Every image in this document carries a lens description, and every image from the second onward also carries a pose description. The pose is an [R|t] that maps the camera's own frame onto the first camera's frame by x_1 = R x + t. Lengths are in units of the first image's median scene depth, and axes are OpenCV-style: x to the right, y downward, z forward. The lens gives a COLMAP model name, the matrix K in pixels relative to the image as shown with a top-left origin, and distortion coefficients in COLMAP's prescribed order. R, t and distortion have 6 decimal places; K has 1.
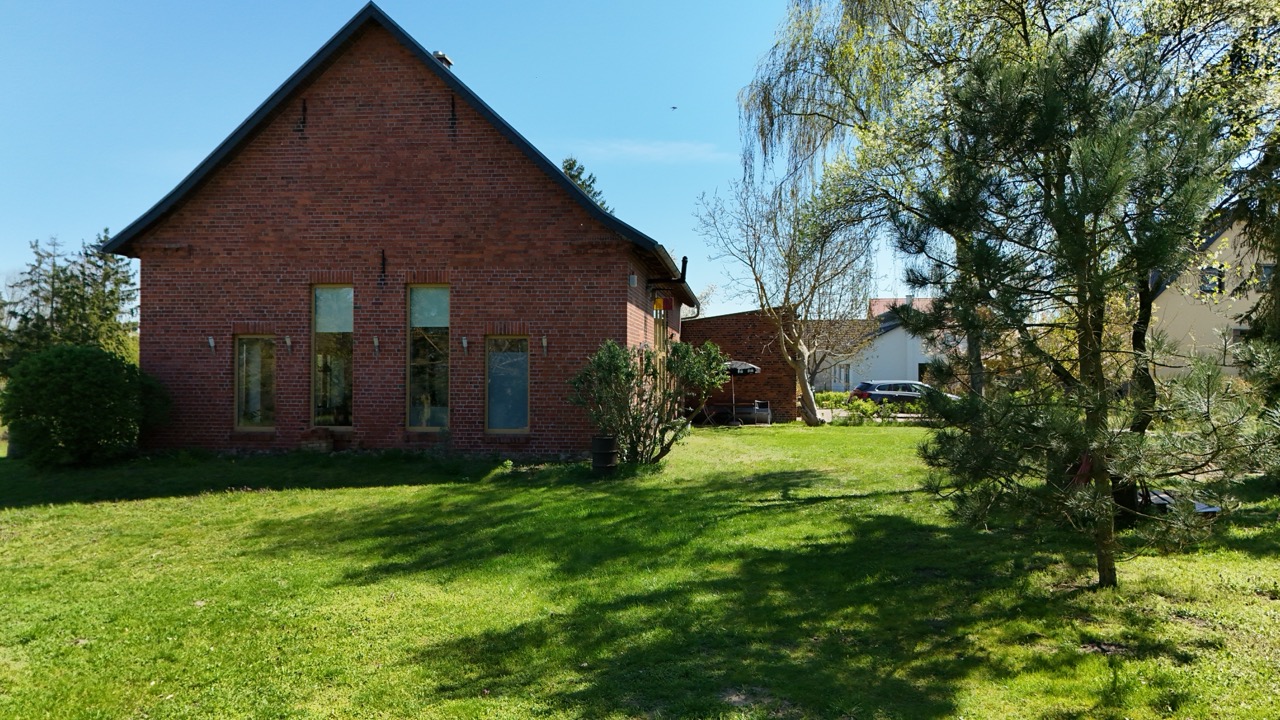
lens RADIAL K [[920.3, 0, 643.7], [0, 920.3, 365.9], [0, 0, 1]] dist [0.068069, -0.063171]
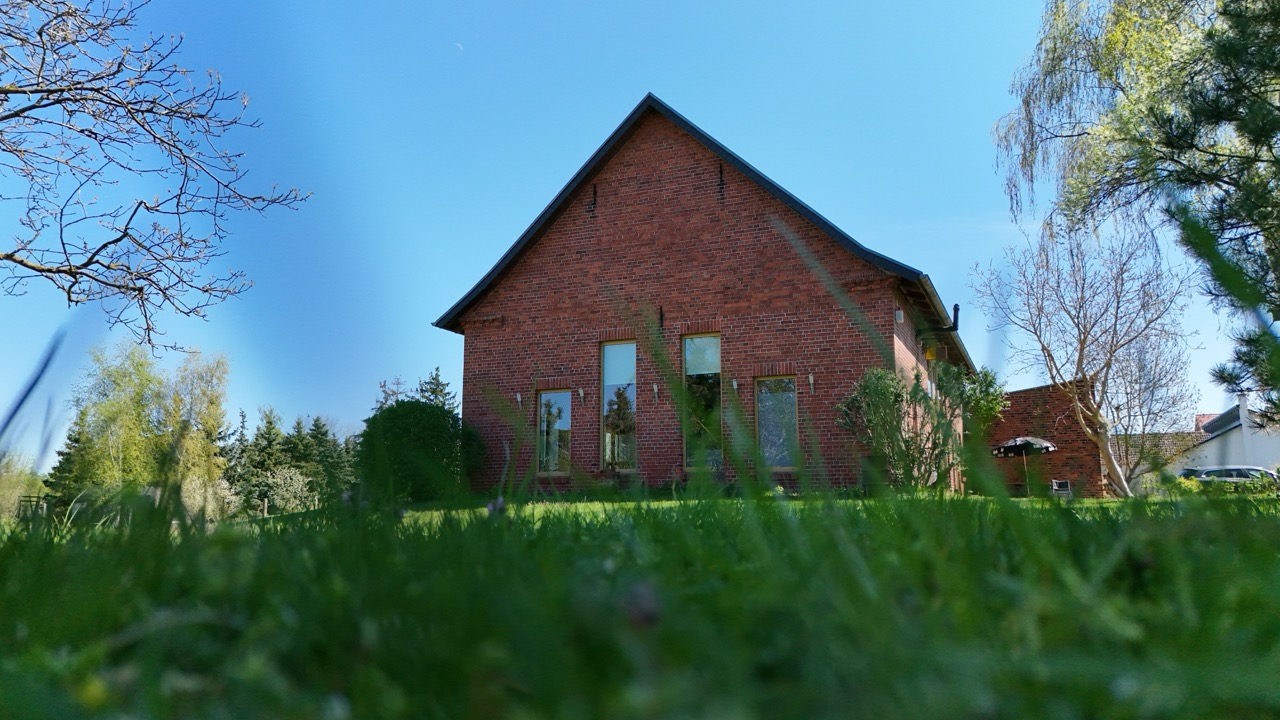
lens RADIAL K [[920.3, 0, 650.0], [0, 920.3, 356.6], [0, 0, 1]] dist [0.068069, -0.063171]
pose [[0.956980, -0.054937, -0.284904, 0.013709], [0.009275, 0.987202, -0.159204, 0.106696], [0.290004, 0.149713, 0.945243, -0.026616]]
